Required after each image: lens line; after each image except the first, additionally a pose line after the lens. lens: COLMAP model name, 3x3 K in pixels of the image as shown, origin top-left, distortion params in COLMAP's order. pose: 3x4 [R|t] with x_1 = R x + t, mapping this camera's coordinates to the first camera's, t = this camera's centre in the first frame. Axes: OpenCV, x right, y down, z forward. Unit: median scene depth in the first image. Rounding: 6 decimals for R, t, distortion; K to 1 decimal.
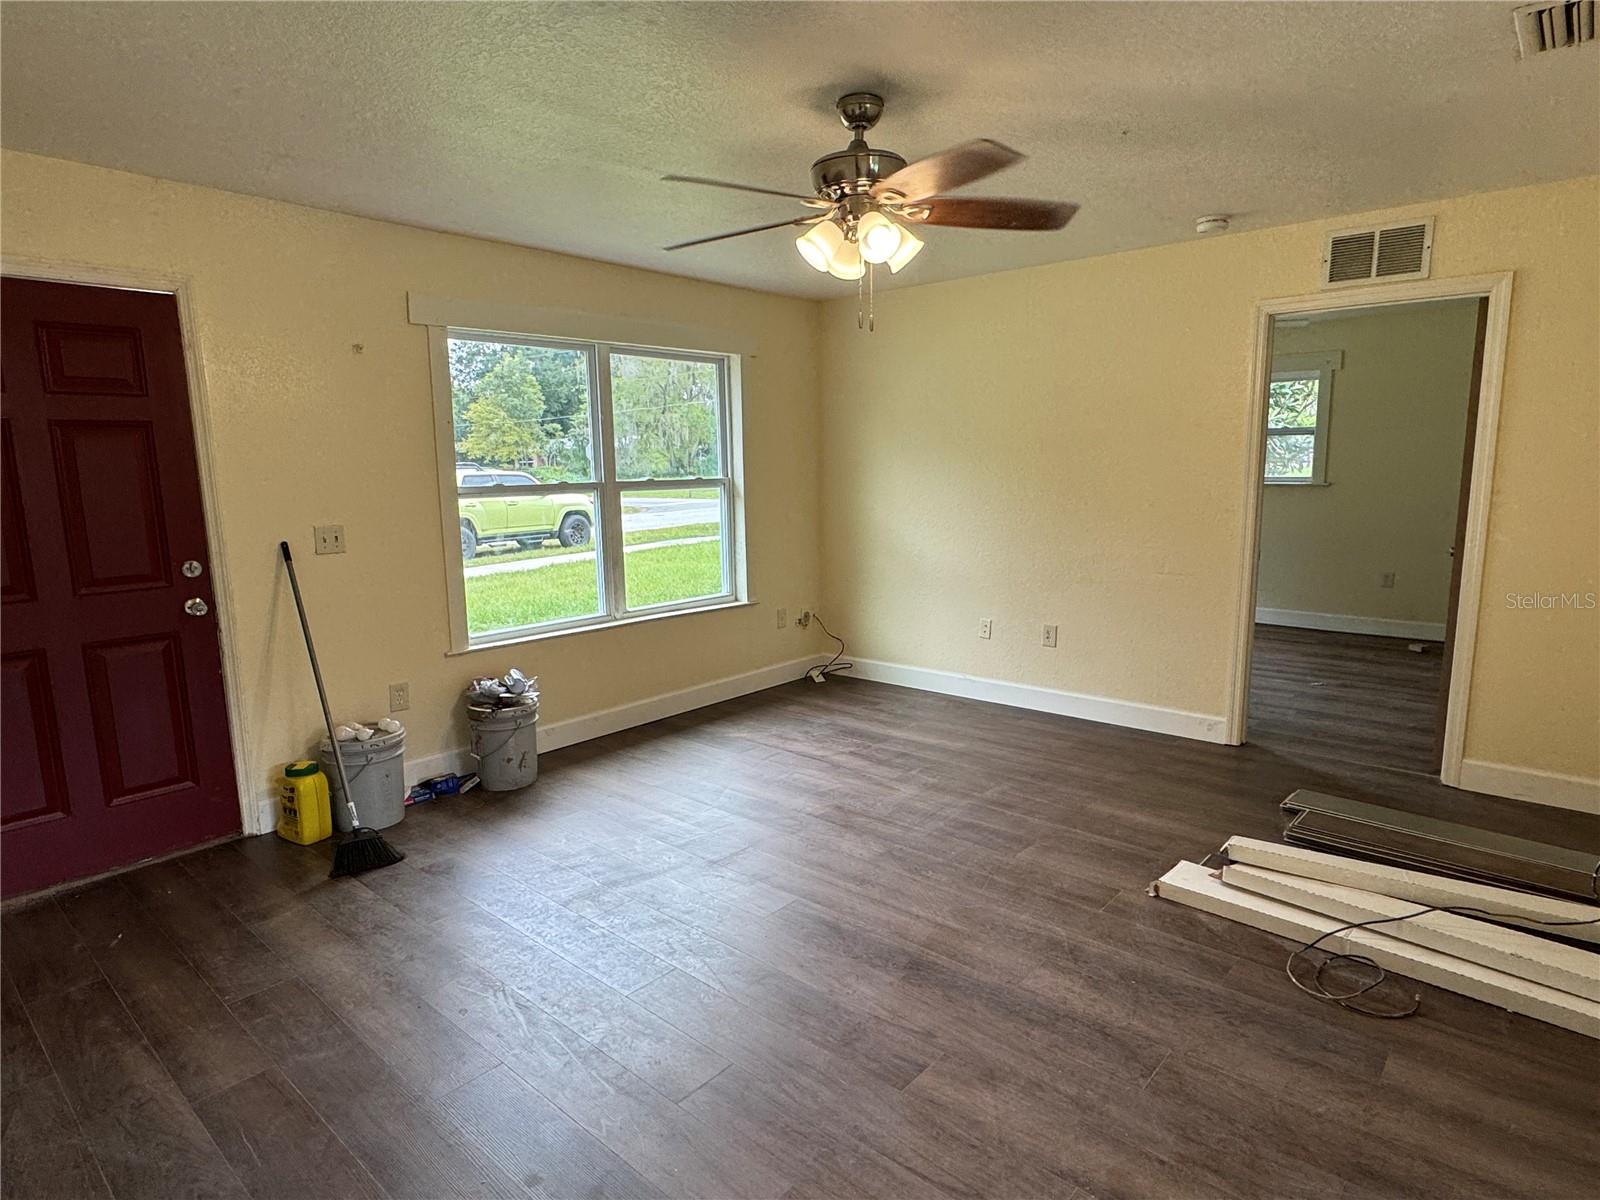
lens RADIAL K [[885.0, 0, 800.0], [0, 885.0, 593.4], [0, 0, 1]] dist [-0.016045, -0.002466]
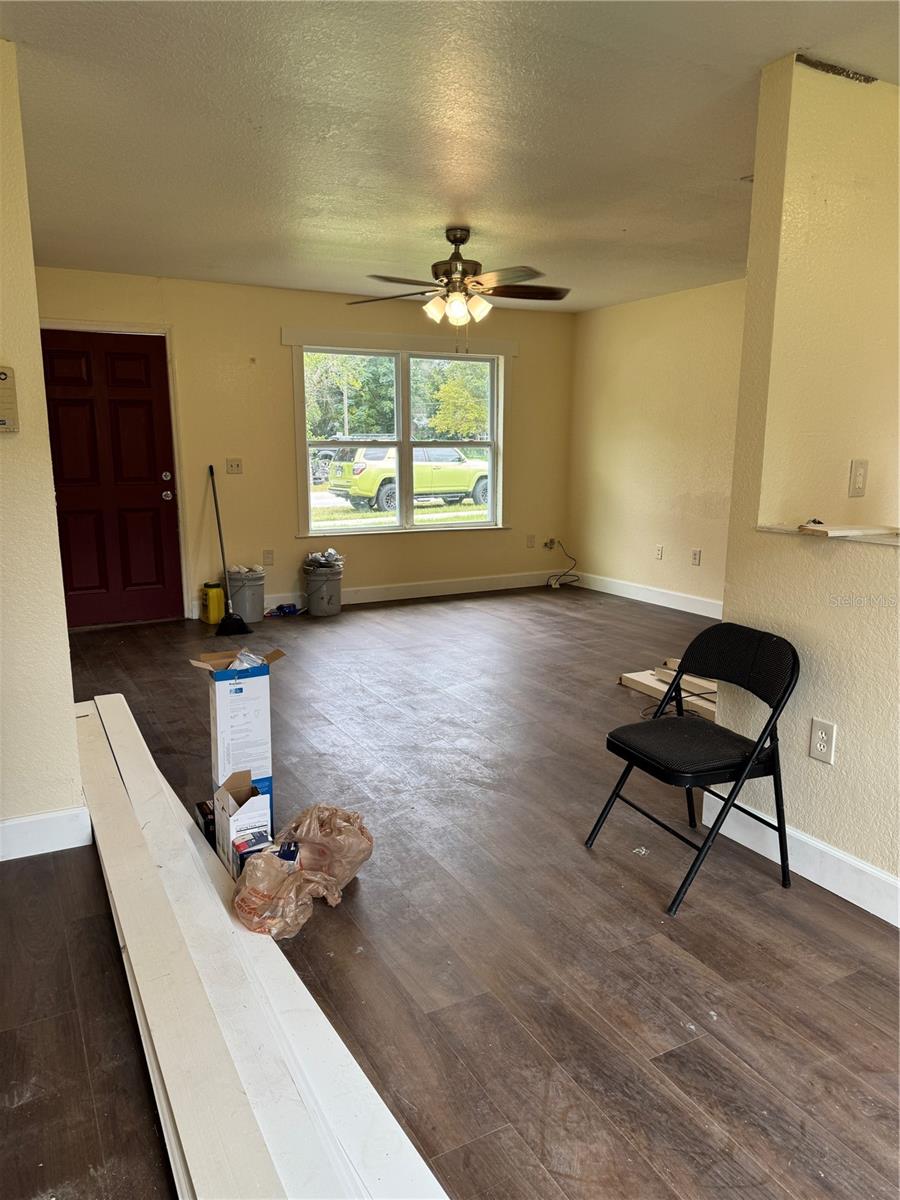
lens RADIAL K [[845.1, 0, 455.0], [0, 845.1, 596.3], [0, 0, 1]] dist [0.046566, -0.013538]
pose [[0.937623, 0.078624, -0.338646, 0.471351], [-0.066698, 0.996678, 0.046731, 0.087698], [0.341195, -0.021229, 0.939753, -0.469565]]
